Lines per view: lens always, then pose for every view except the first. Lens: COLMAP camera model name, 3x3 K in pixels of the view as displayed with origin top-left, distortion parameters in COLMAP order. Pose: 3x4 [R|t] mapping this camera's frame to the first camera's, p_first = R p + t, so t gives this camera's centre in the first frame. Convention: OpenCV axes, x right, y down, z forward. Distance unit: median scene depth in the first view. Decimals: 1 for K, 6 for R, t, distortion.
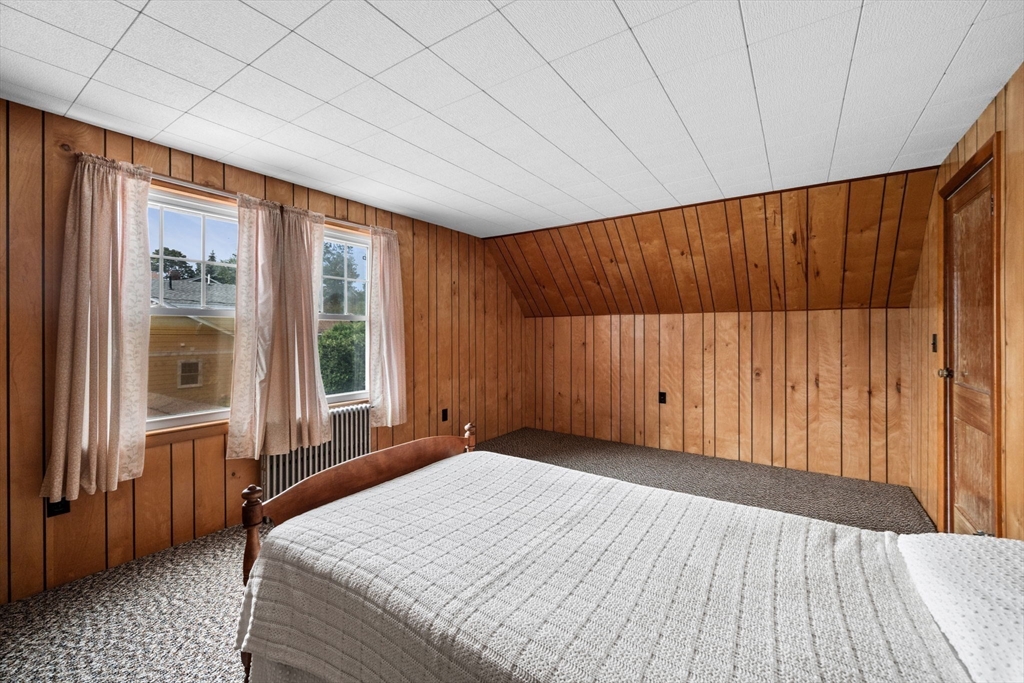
lens RADIAL K [[425.1, 0, 523.0], [0, 425.1, 328.4], [0, 0, 1]] dist [-0.000764, -0.000132]
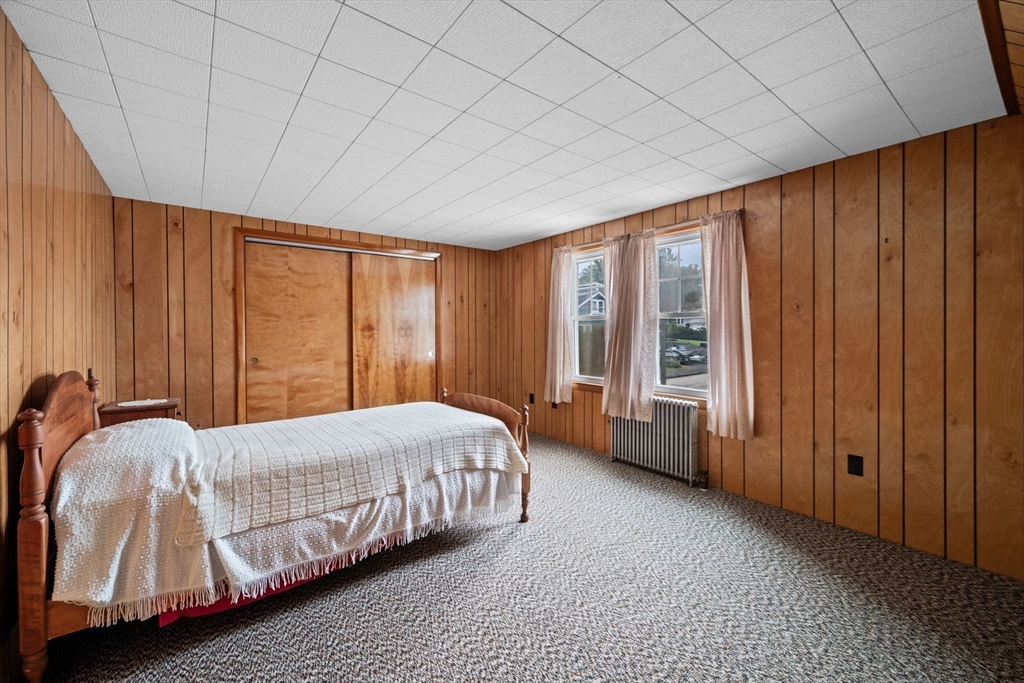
lens RADIAL K [[411.4, 0, 514.1], [0, 411.4, 336.0], [0, 0, 1]] dist [0.000259, -0.000055]
pose [[-0.314117, 0.008749, -0.949344, 0.552279], [0.005575, 0.999957, 0.007371, 0.013171], [0.949368, -0.002977, -0.314152, 0.755546]]
